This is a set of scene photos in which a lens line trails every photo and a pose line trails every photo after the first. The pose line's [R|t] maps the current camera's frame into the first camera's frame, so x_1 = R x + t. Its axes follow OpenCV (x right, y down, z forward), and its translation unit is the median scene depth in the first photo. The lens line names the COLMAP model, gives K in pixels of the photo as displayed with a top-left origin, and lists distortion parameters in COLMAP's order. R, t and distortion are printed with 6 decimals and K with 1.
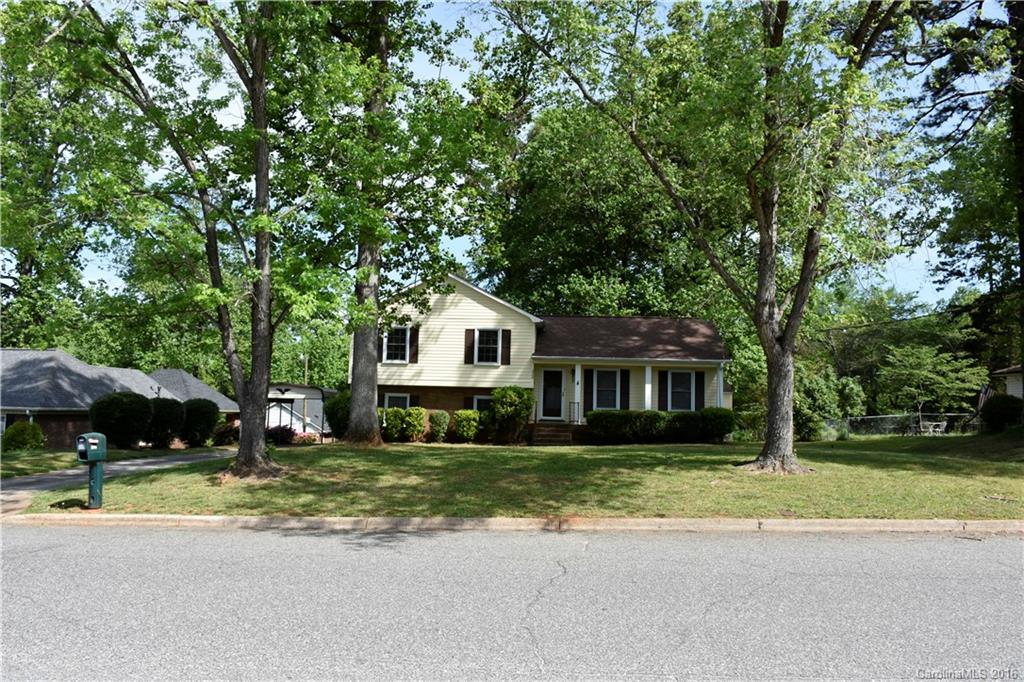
lens RADIAL K [[830.8, 0, 512.0], [0, 830.8, 341.0], [0, 0, 1]] dist [-0.019538, -0.005431]
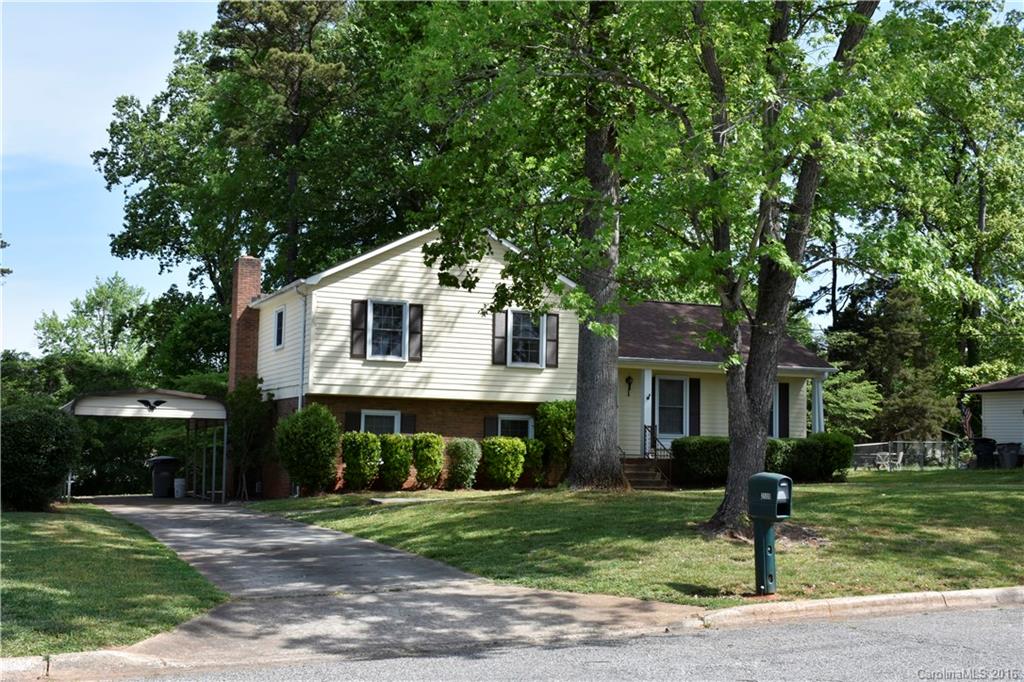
lens RADIAL K [[1334.8, 0, 512.0], [0, 1334.8, 341.0], [0, 0, 1]] dist [-0.029961, -0.030636]
pose [[0.880085, 0.032280, 0.473717, -0.529930], [-0.036909, 0.999319, 0.000477, 0.008302], [-0.473379, -0.017904, 0.880677, 0.093897]]
